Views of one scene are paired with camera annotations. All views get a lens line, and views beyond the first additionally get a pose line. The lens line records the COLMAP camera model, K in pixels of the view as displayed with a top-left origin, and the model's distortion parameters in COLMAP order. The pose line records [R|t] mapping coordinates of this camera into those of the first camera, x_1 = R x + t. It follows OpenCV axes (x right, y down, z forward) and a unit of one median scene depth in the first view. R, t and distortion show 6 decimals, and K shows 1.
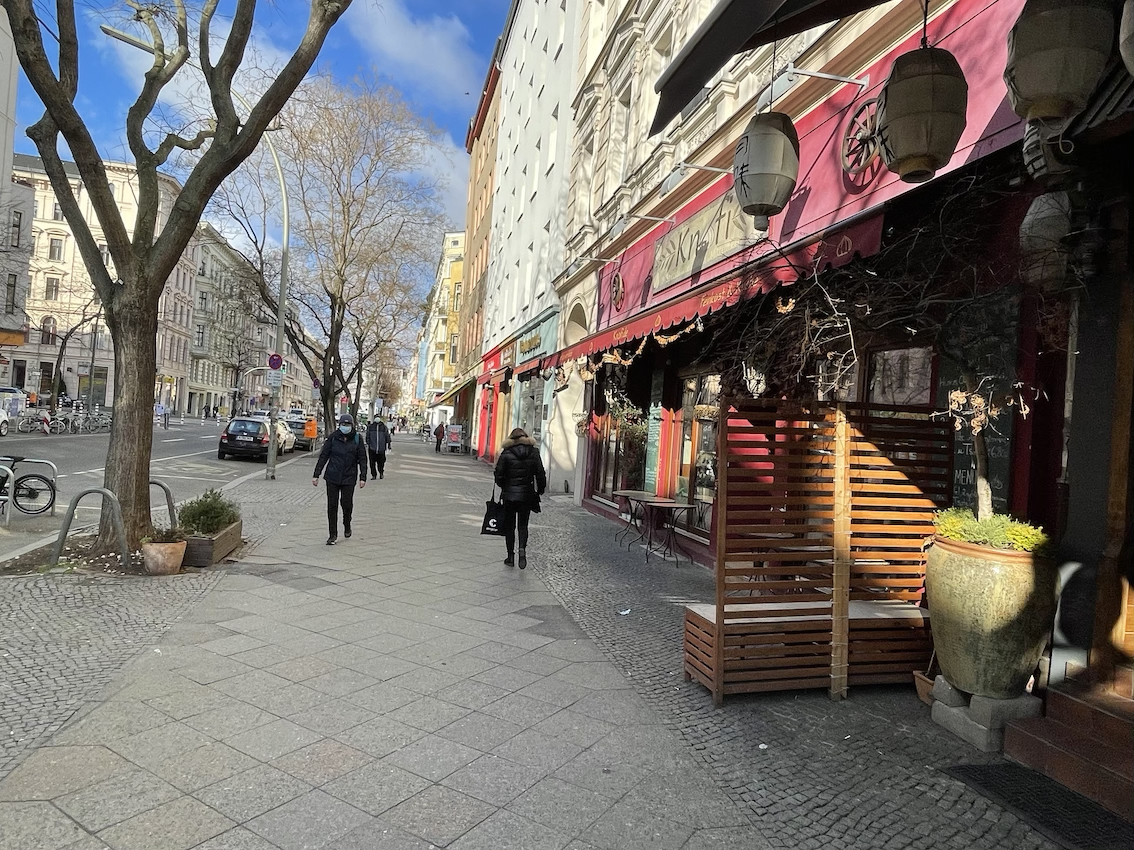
lens RADIAL K [[743.0, 0, 567.3], [0, 743.0, 424.9], [0, 0, 1]] dist [0.002134, -0.006624]
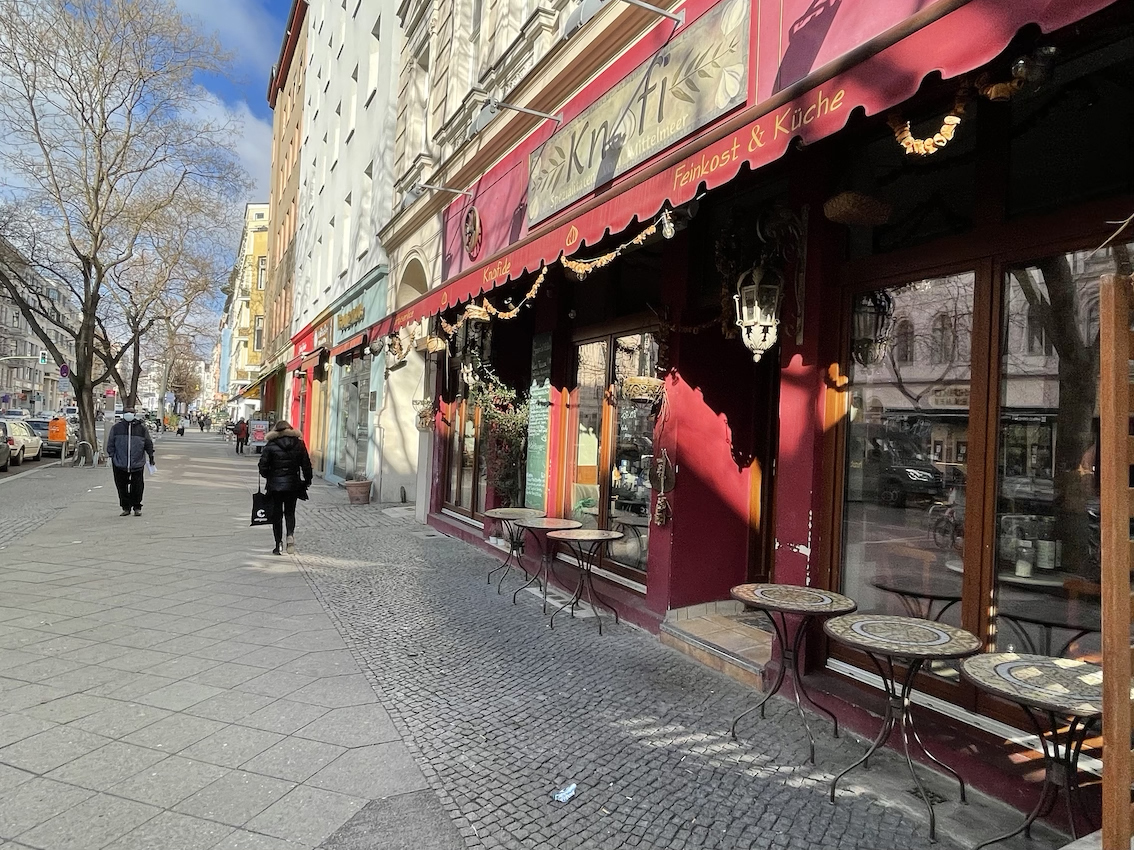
lens RADIAL K [[743.0, 0, 566.2], [0, 743.0, 421.5], [0, 0, 1]] dist [0.002134, -0.006624]
pose [[0.973449, -0.024109, 0.227629, -0.012257], [0.022556, 0.999701, 0.009422, 0.002323], [-0.227788, -0.004037, 0.973702, 0.230994]]
